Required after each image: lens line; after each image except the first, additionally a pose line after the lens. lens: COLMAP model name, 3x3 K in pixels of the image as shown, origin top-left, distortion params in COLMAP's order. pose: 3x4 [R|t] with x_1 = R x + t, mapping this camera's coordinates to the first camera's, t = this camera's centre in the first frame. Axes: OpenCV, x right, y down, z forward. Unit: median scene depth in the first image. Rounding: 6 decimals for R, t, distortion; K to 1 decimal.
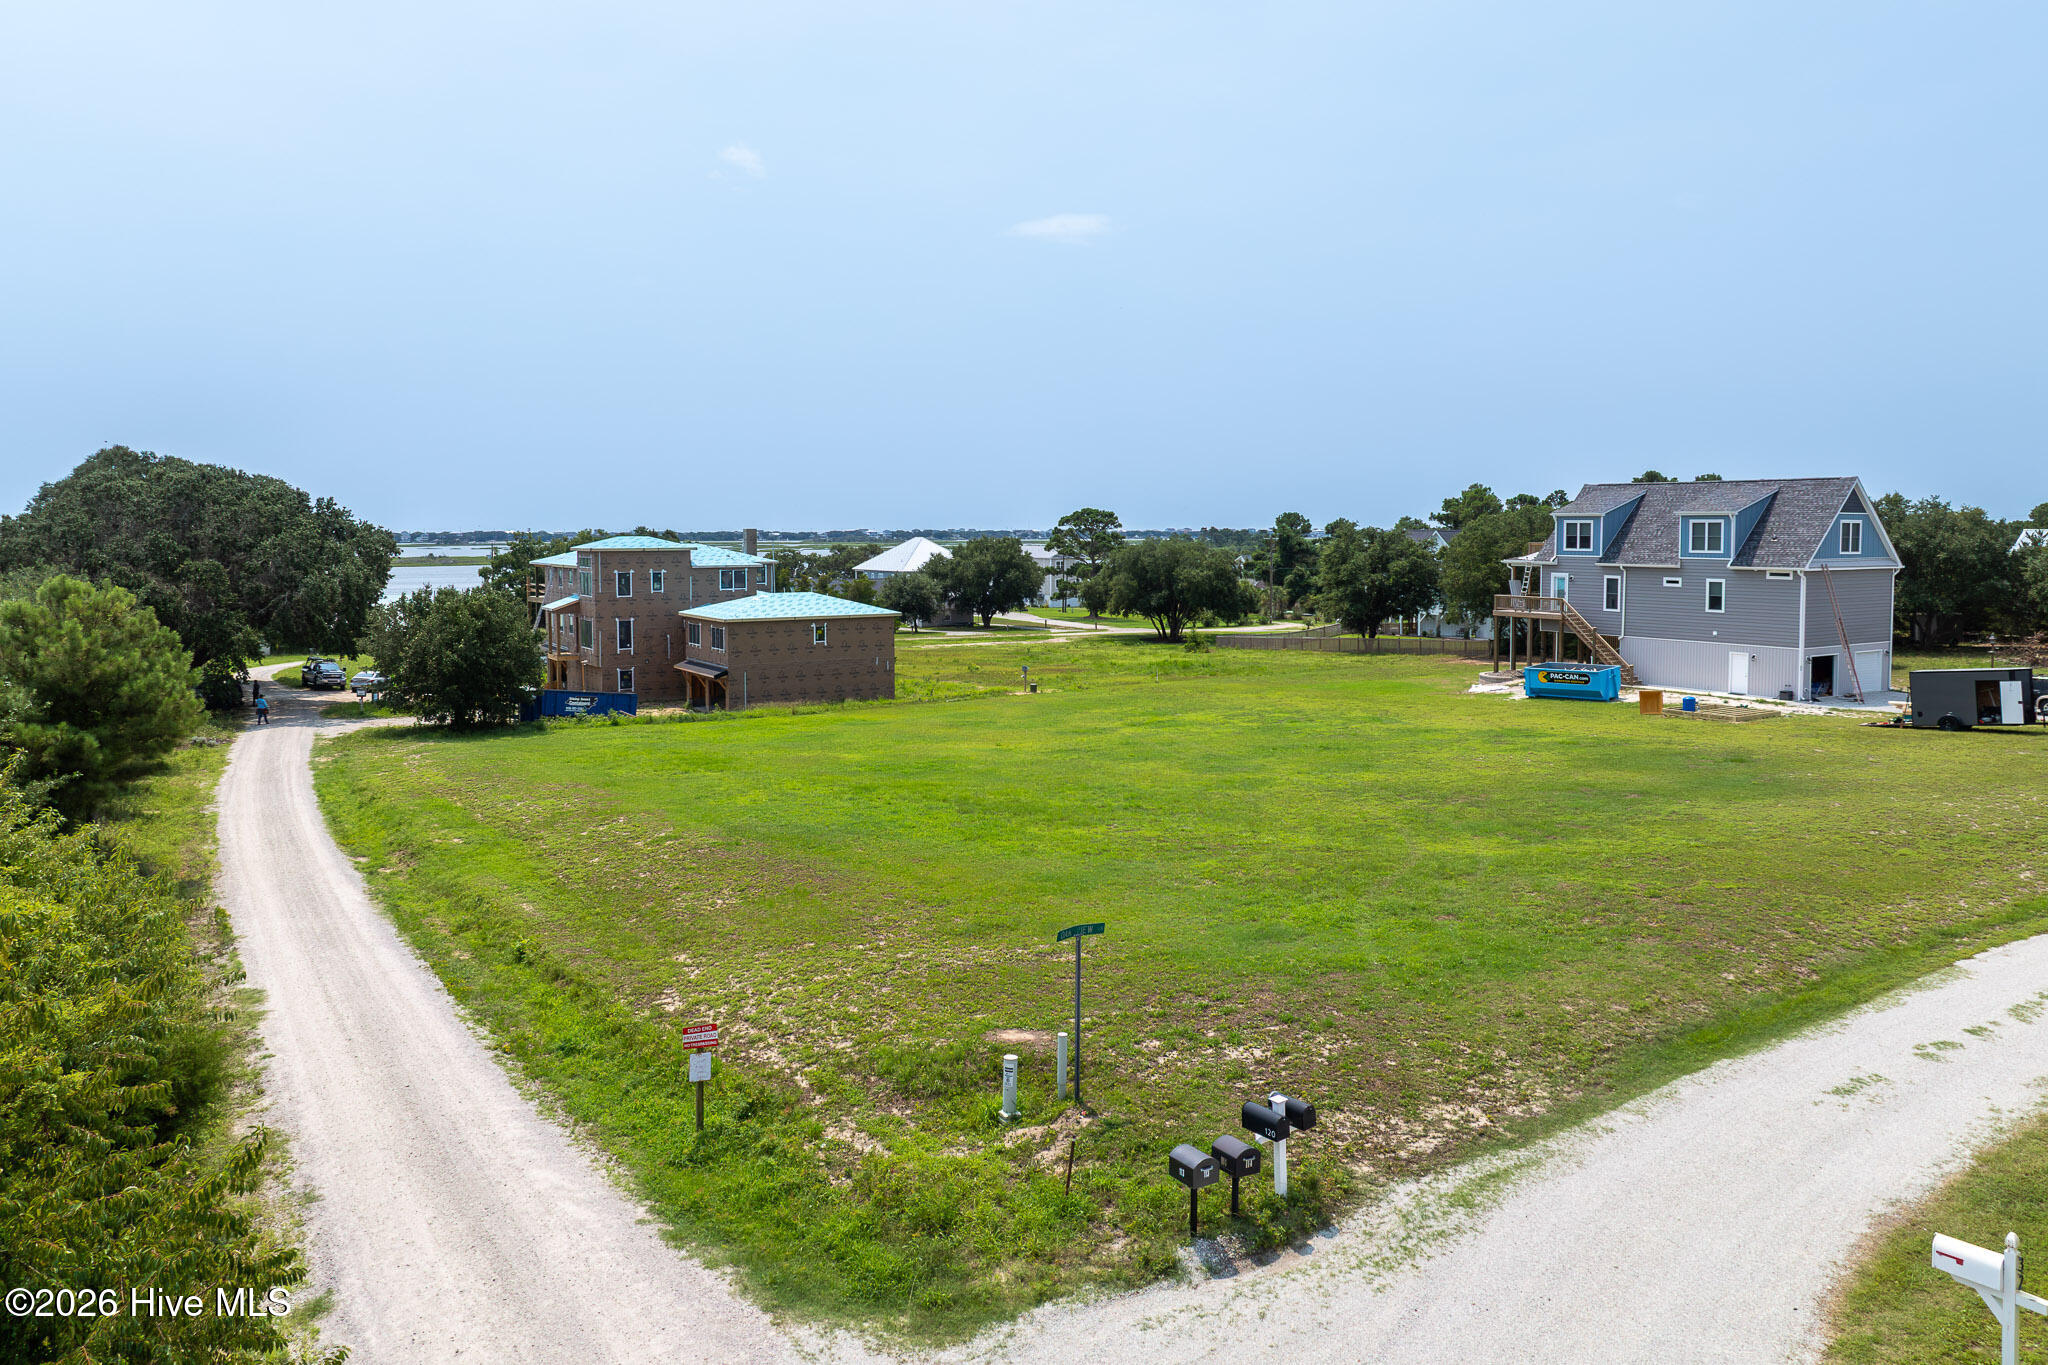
lens RADIAL K [[1454.0, 0, 1029.3], [0, 1454.0, 627.7], [0, 0, 1]] dist [-0.043293, 0.009382]
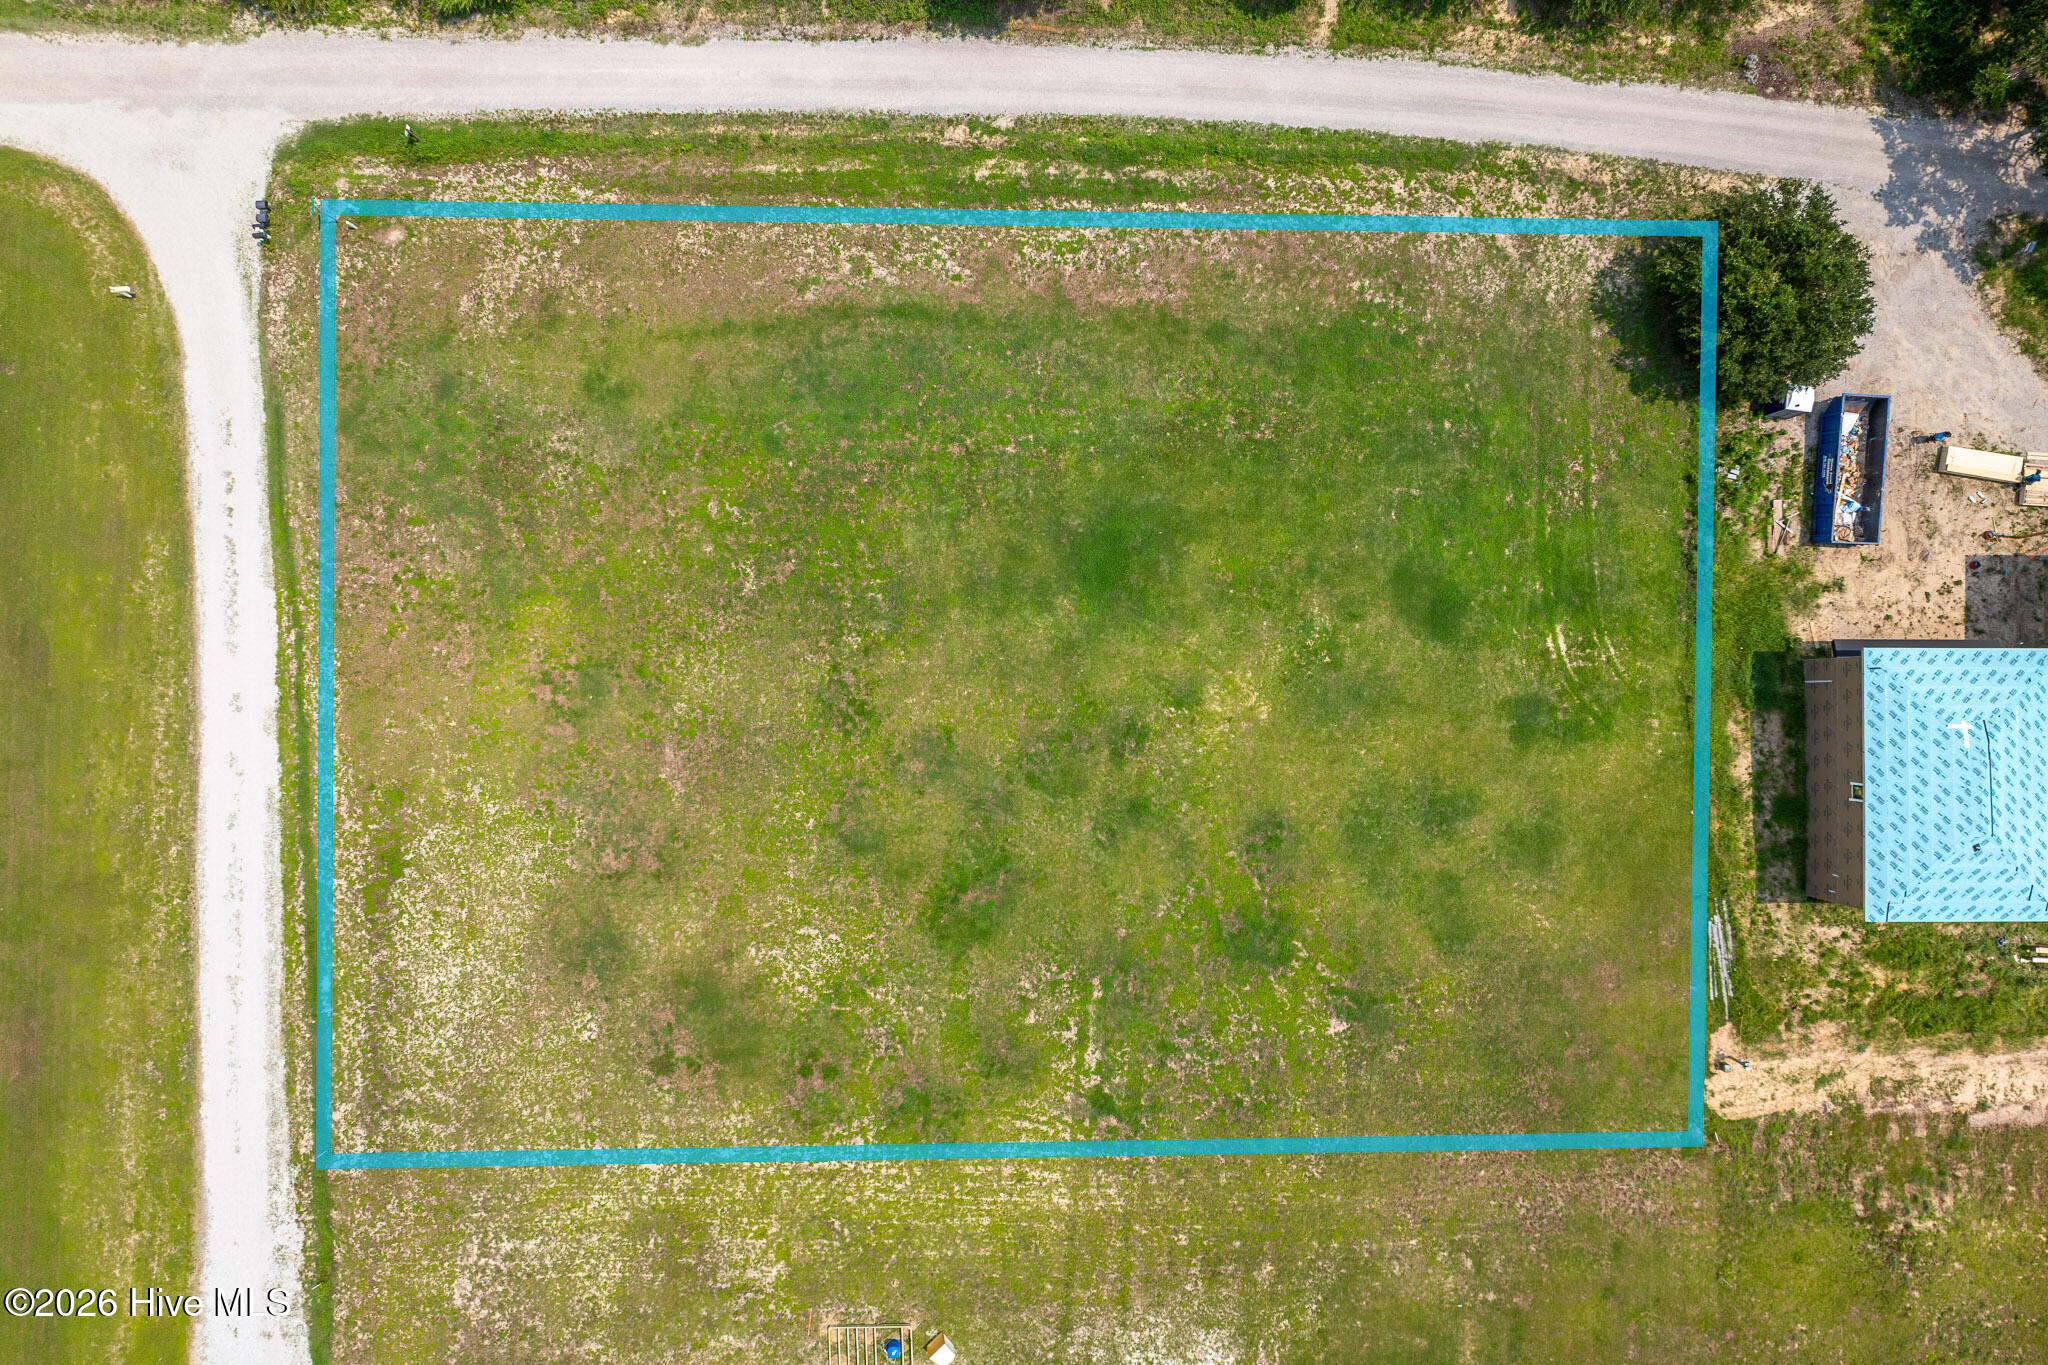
lens RADIAL K [[1454.0, 0, 1027.8], [0, 1454.0, 684.6], [0, 0, 1]] dist [-0.043293, 0.009382]
pose [[-0.524048, 0.851677, -0.004506, 0.031105], [-0.043905, -0.021731, 0.998799, -0.782200], [0.850556, 0.523617, 0.048781, 0.687984]]
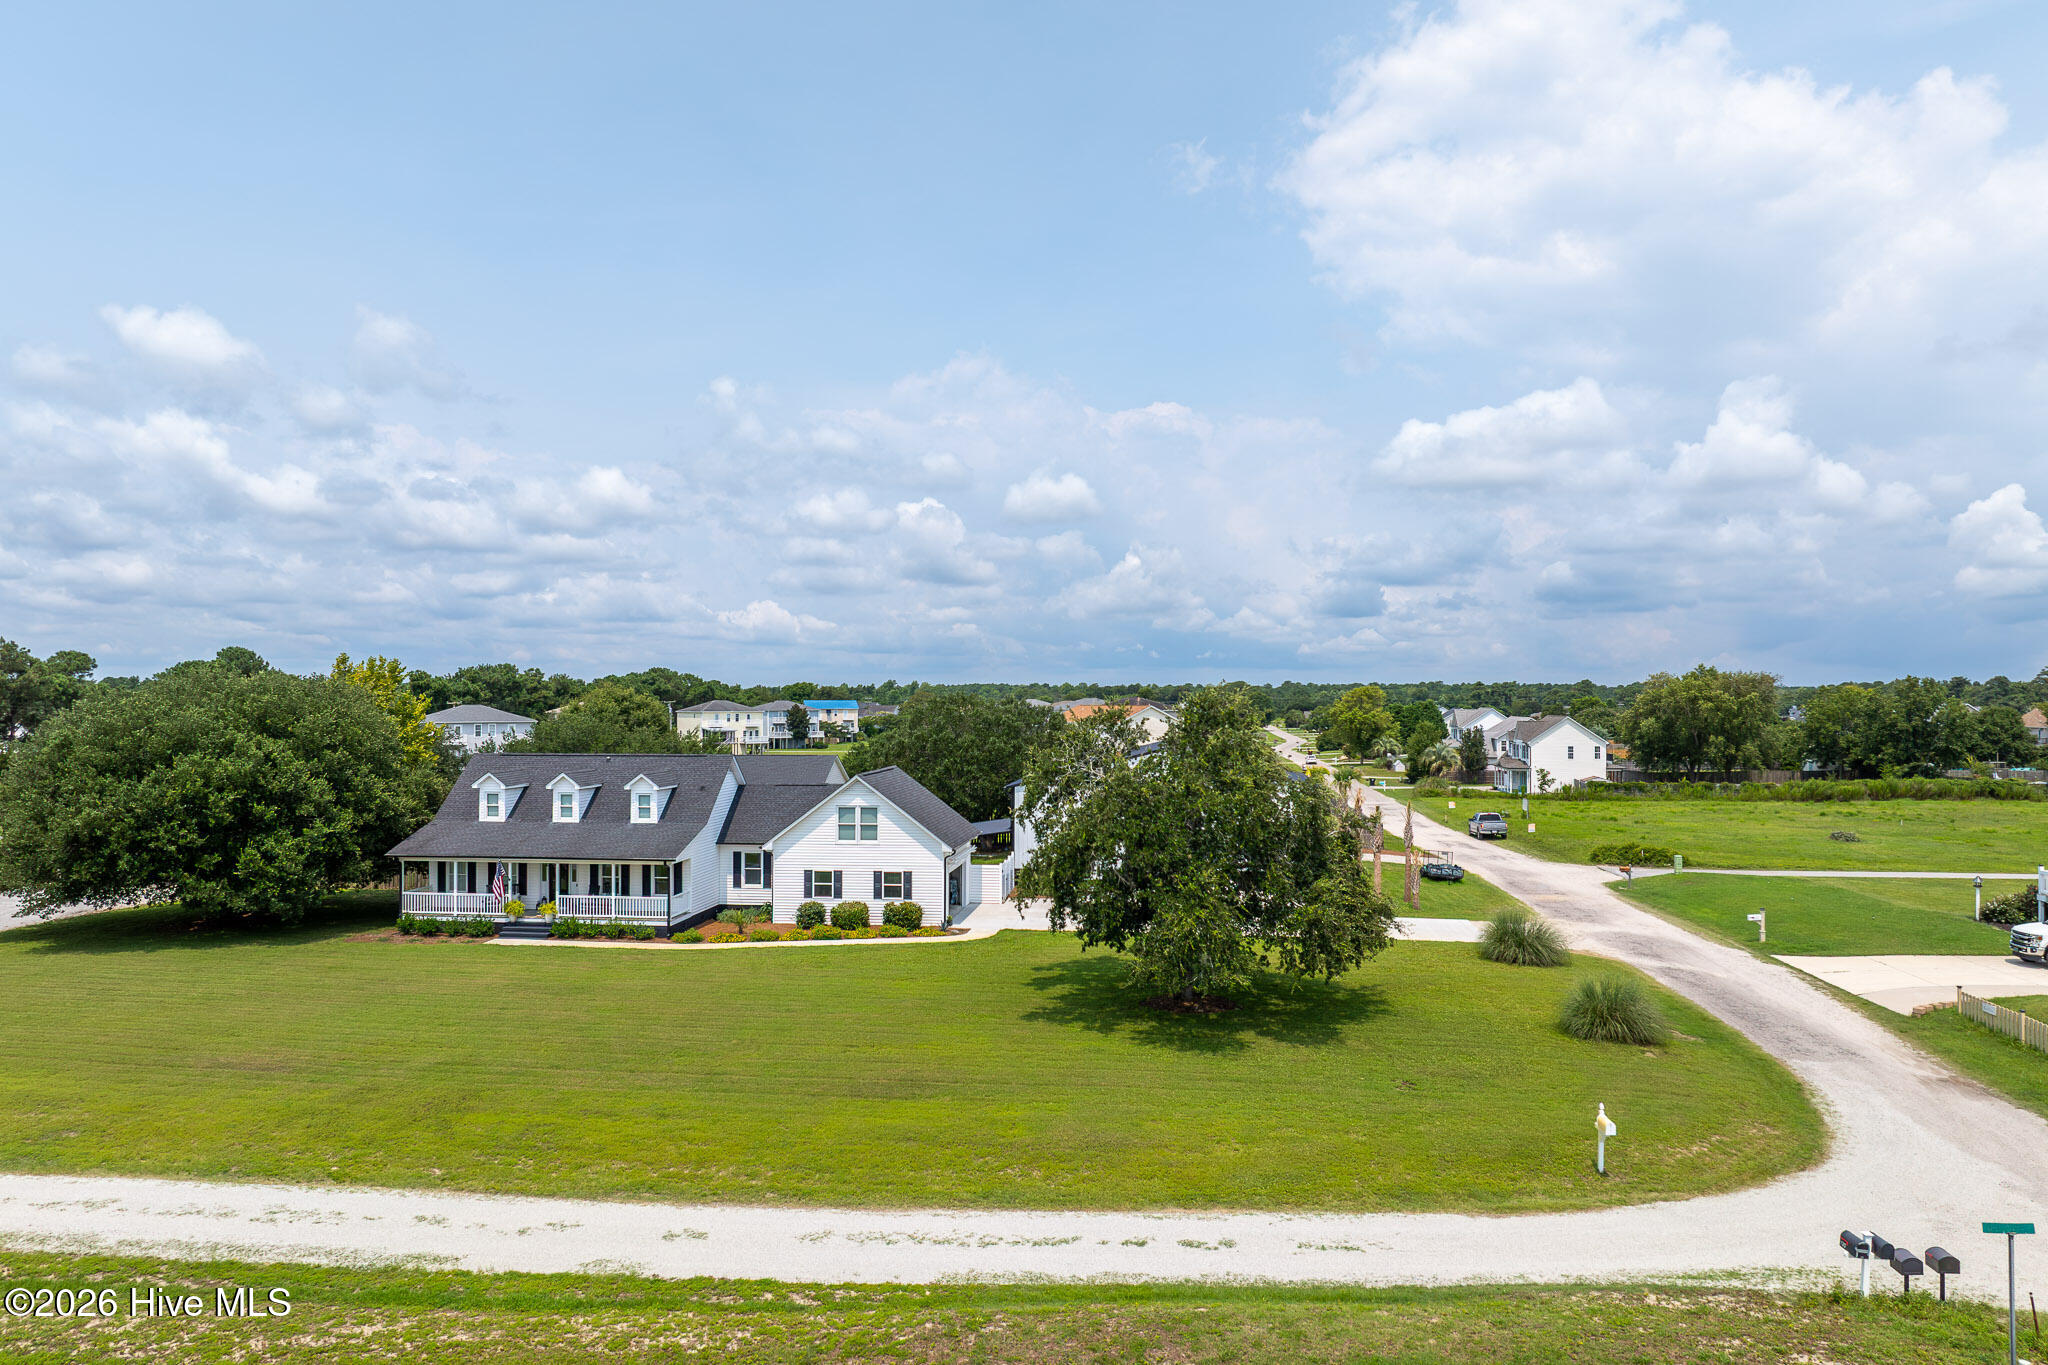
lens RADIAL K [[1454.0, 0, 1030.1], [0, 1454.0, 674.4], [0, 0, 1]] dist [-0.043293, 0.009382]
pose [[-0.792458, 0.011369, 0.609821, -0.010400], [0.043264, 0.998356, 0.037608, -0.073796], [-0.608390, 0.056186, -0.791647, 0.565939]]
